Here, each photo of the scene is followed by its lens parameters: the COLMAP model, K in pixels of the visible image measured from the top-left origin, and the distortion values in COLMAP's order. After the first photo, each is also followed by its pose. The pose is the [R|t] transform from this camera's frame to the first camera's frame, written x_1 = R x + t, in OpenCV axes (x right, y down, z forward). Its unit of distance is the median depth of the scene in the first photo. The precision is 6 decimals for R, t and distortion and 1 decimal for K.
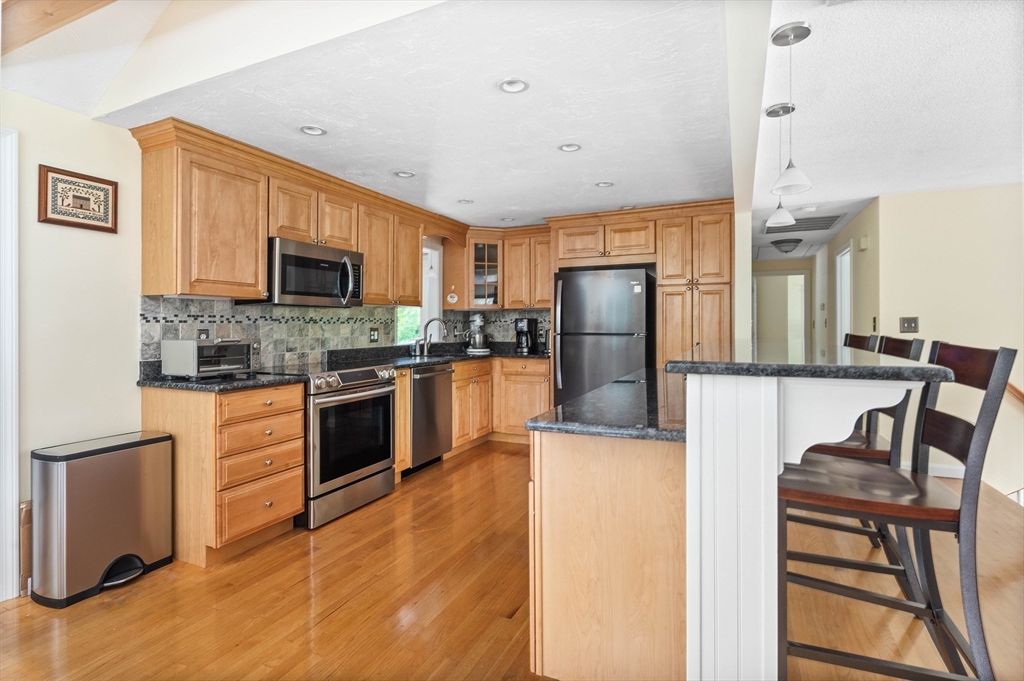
lens RADIAL K [[491.6, 0, 516.7], [0, 491.6, 323.0], [0, 0, 1]] dist [0.000246, -0.000072]
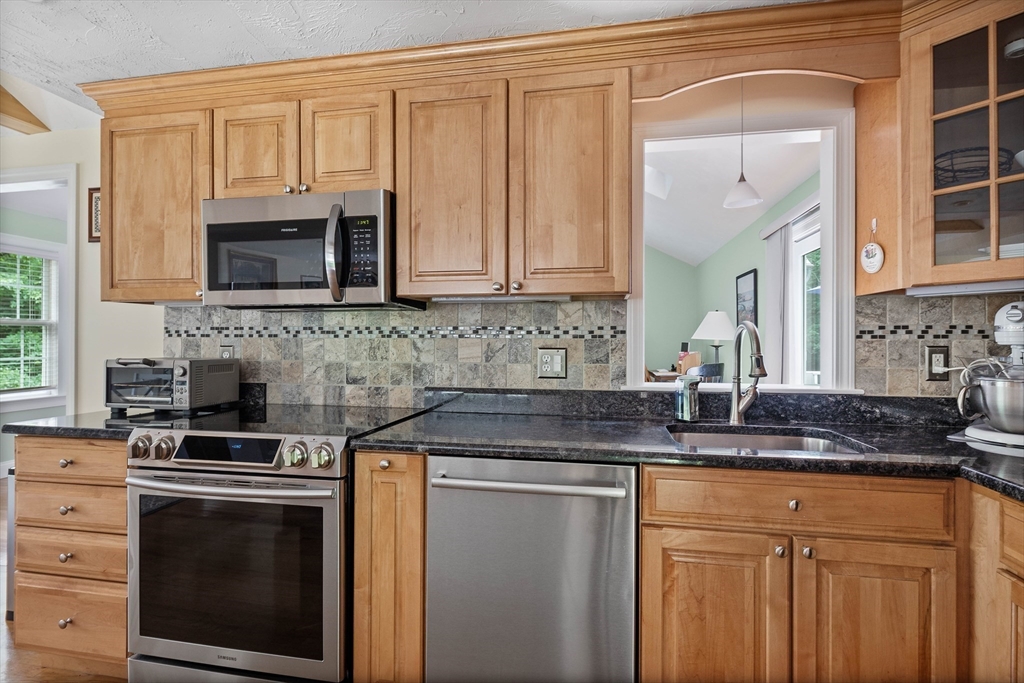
lens RADIAL K [[499.0, 0, 512.9], [0, 499.0, 339.1], [0, 0, 1]] dist [-0.001125, -0.000722]
pose [[0.243095, 0.001162, -0.970002, 0.210823], [0.001496, 0.999998, 0.001573, 0.002118], [0.970001, -0.001833, 0.243093, 1.152993]]
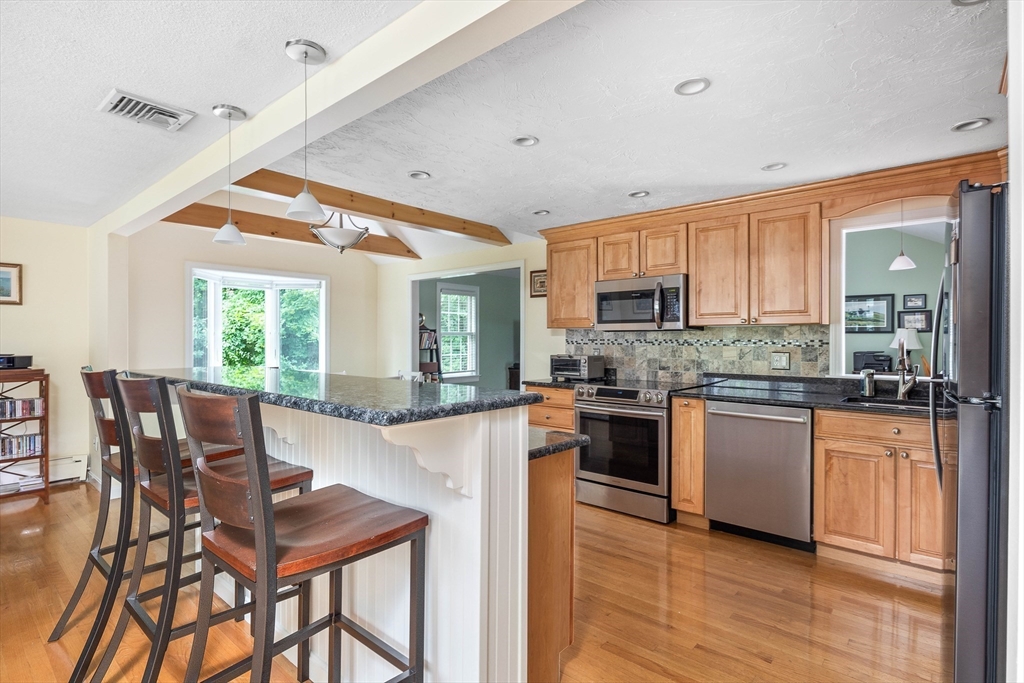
lens RADIAL K [[499.0, 0, 512.9], [0, 499.0, 339.1], [0, 0, 1]] dist [-0.001125, -0.000722]
pose [[-0.277011, 0.002382, -0.960864, 0.836557], [0.003571, 0.999993, 0.001449, -0.018457], [0.960860, -0.003030, -0.277018, 1.091567]]
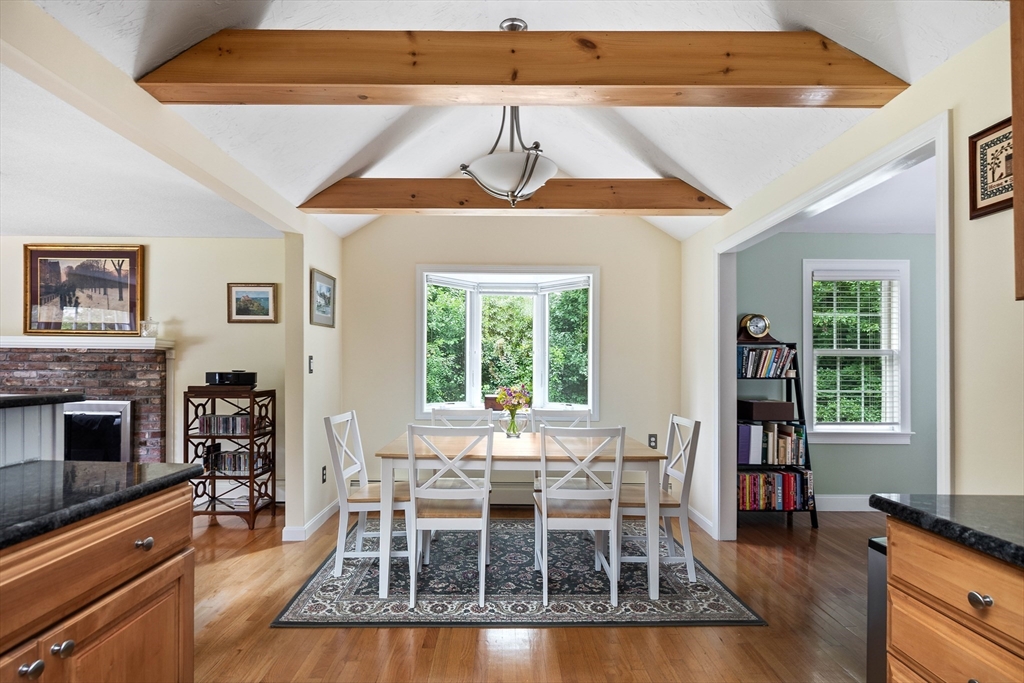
lens RADIAL K [[503.7, 0, 506.8], [0, 503.7, 362.7], [0, 0, 1]] dist [-0.002970, -0.000831]
pose [[-0.908163, -0.009769, -0.418502, -0.059780], [-0.006074, 0.999930, -0.010160, 0.004698], [0.418572, -0.006685, -0.908159, 0.968706]]
